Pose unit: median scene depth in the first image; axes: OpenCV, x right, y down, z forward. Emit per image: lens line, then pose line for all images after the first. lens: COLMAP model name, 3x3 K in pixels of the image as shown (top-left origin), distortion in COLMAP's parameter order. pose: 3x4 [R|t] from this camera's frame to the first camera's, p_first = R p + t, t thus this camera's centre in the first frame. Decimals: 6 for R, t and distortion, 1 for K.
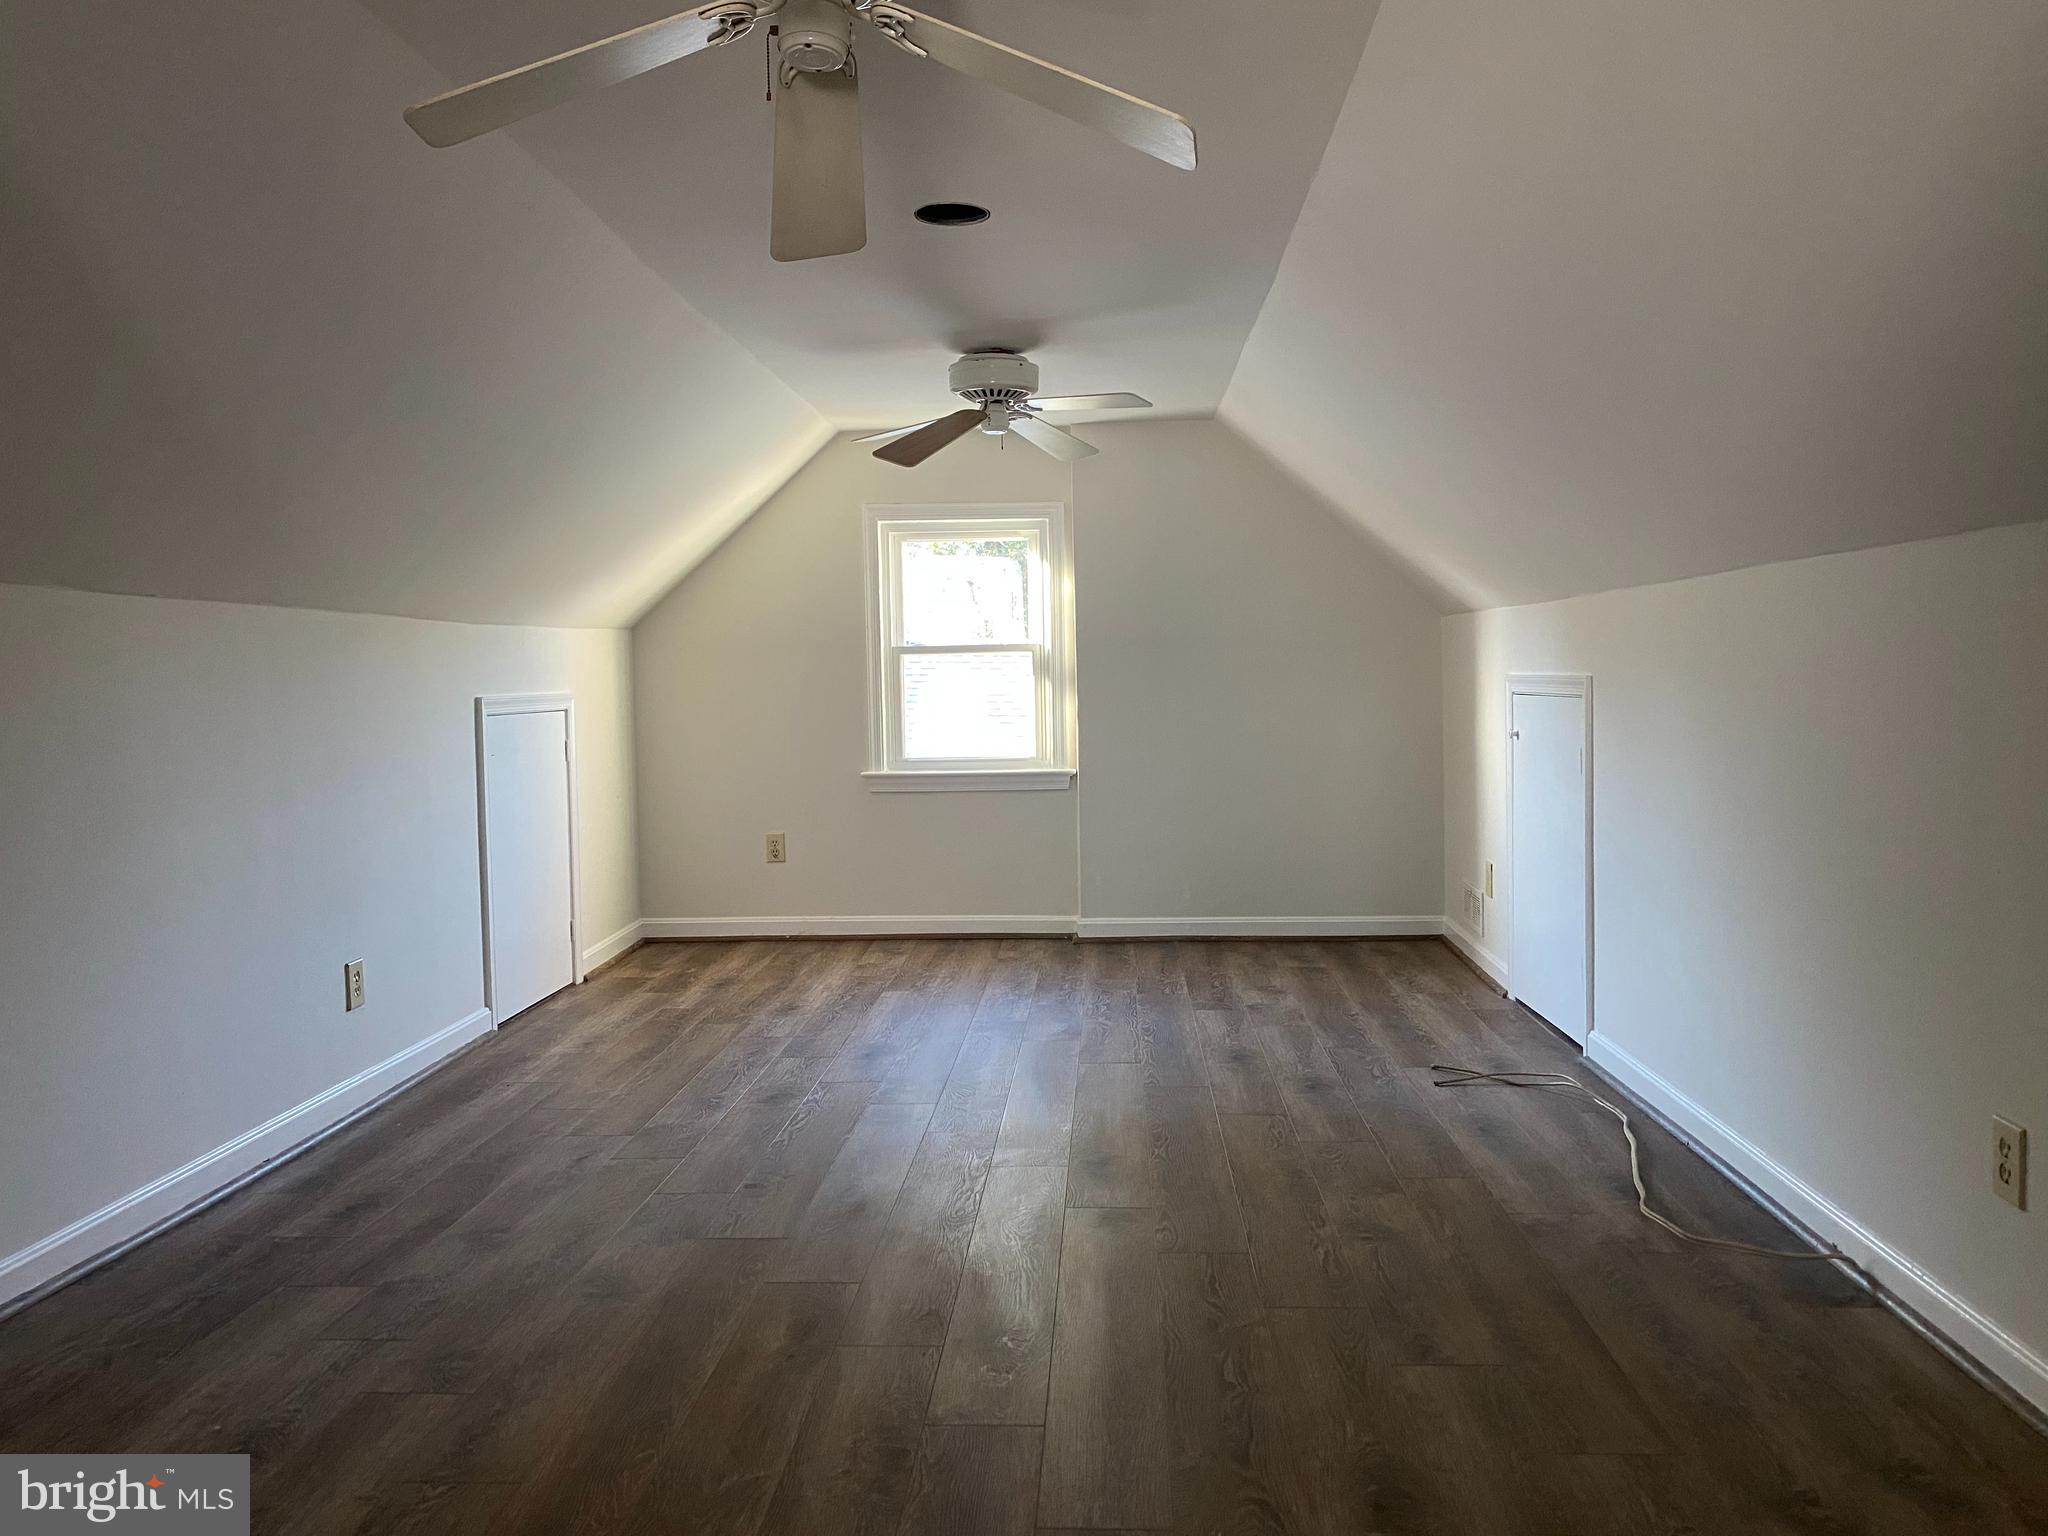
lens RADIAL K [[1549.5, 0, 1017.0], [0, 1549.5, 765.2], [0, 0, 1]] dist [0.131610, -0.194775]
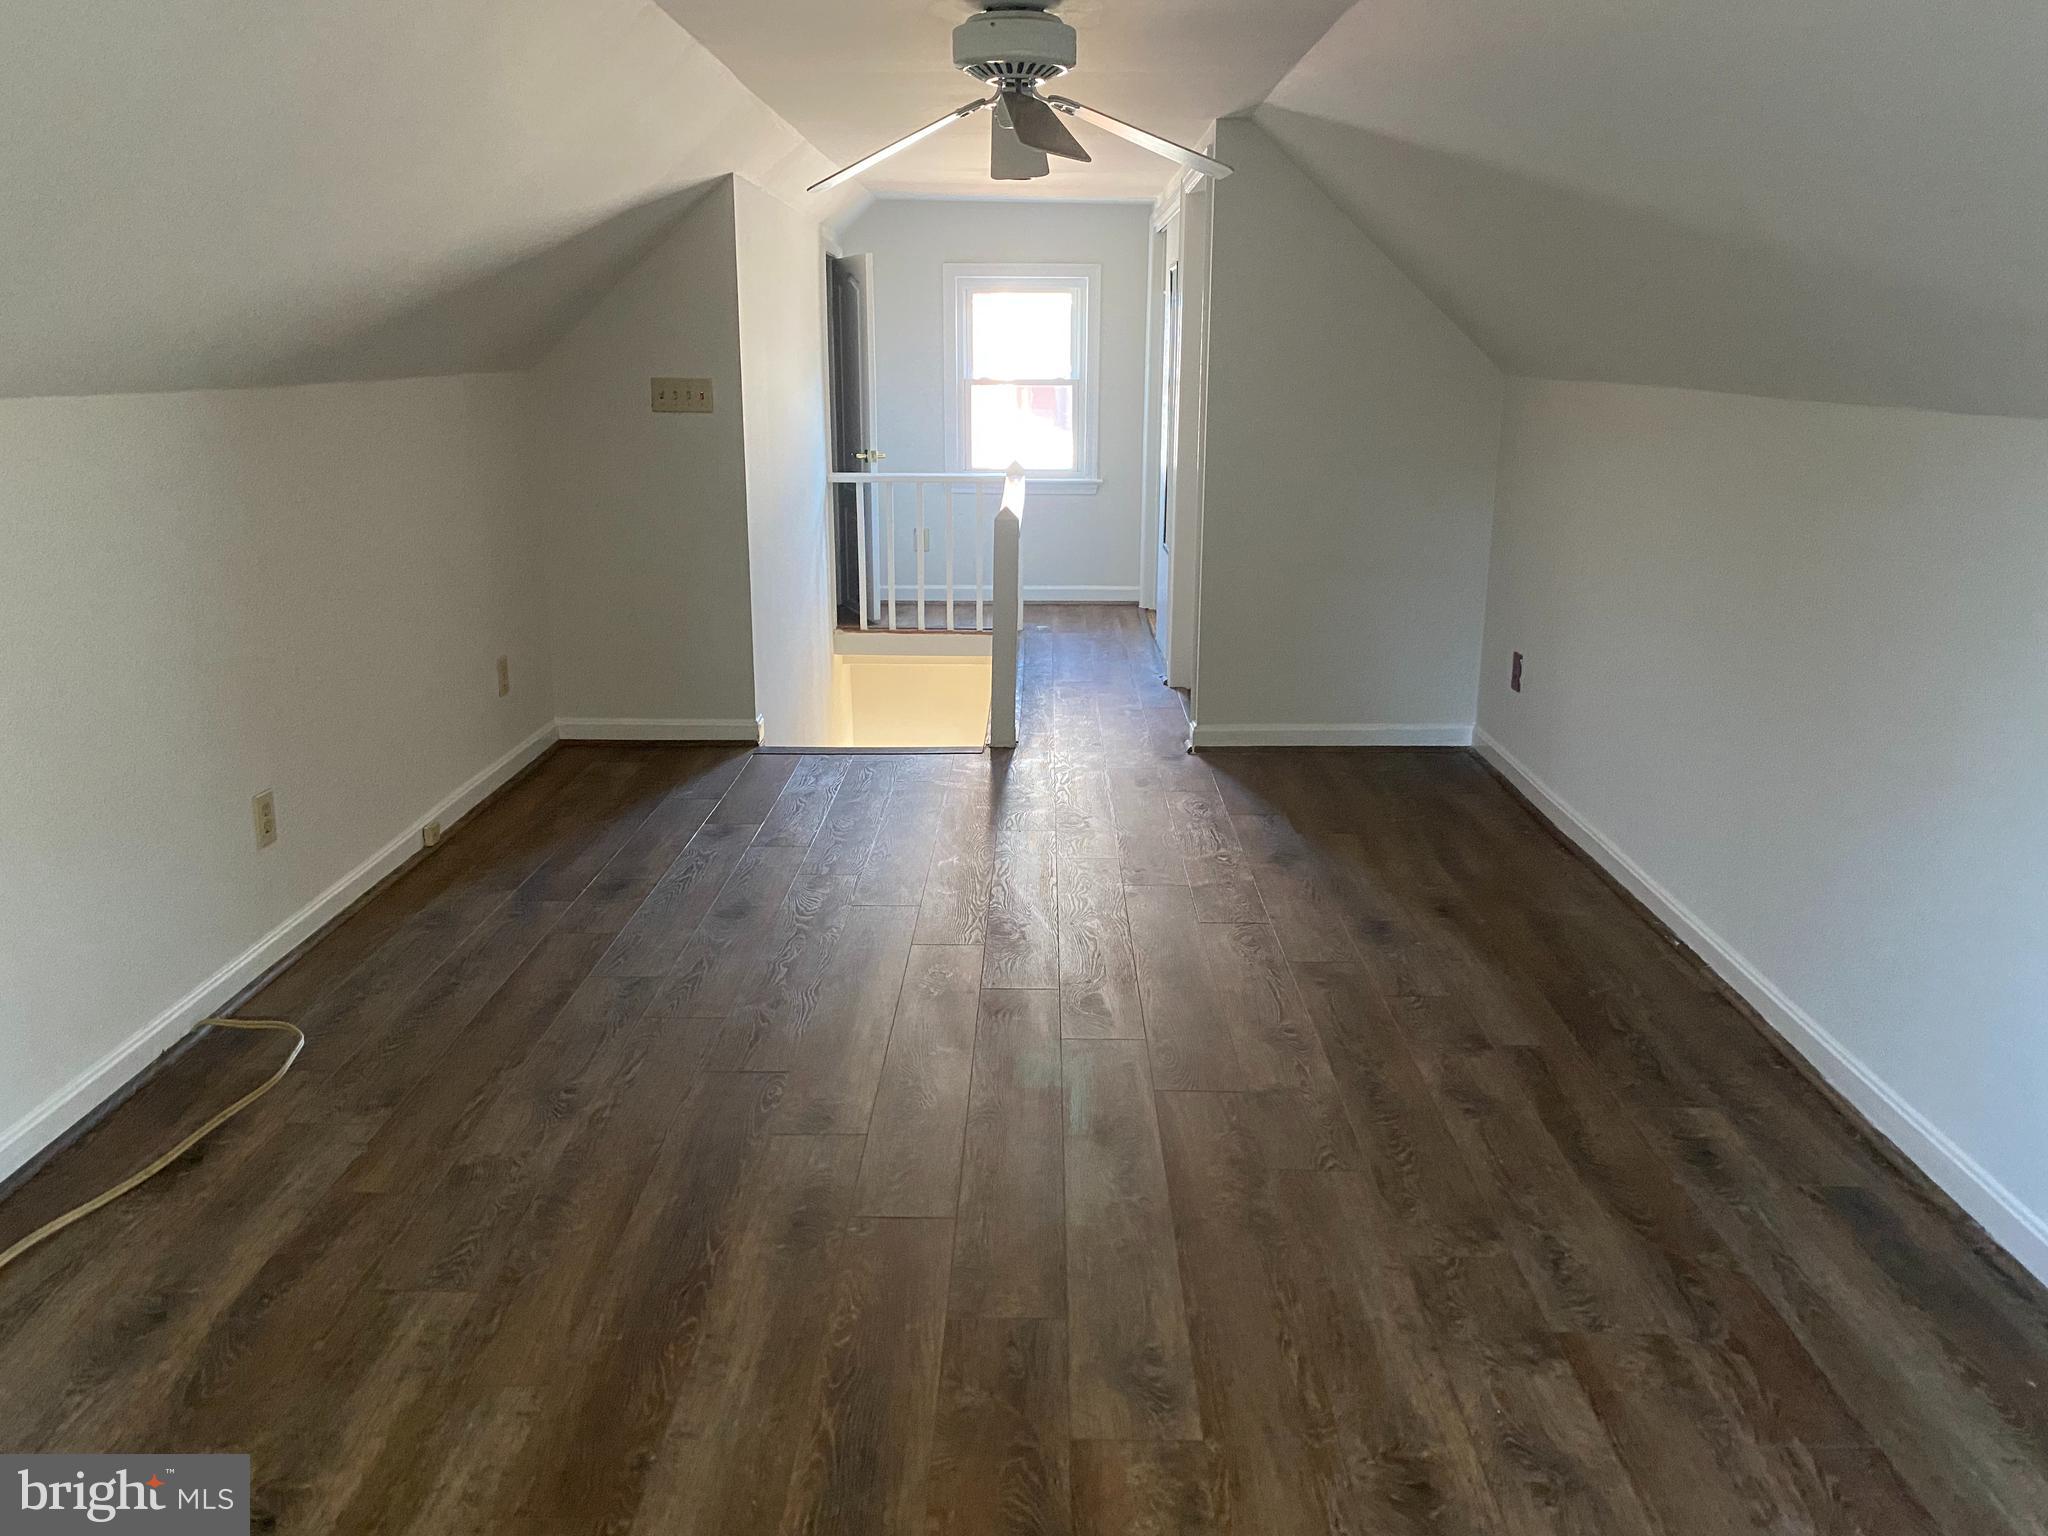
lens RADIAL K [[1549.5, 0, 1017.0], [0, 1549.5, 765.2], [0, 0, 1]] dist [0.131610, -0.194775]
pose [[-0.999229, 0.015997, -0.035862, -0.022440], [0.004086, 0.950658, 0.310214, -0.184587], [0.039055, 0.309829, -0.949990, 1.732335]]
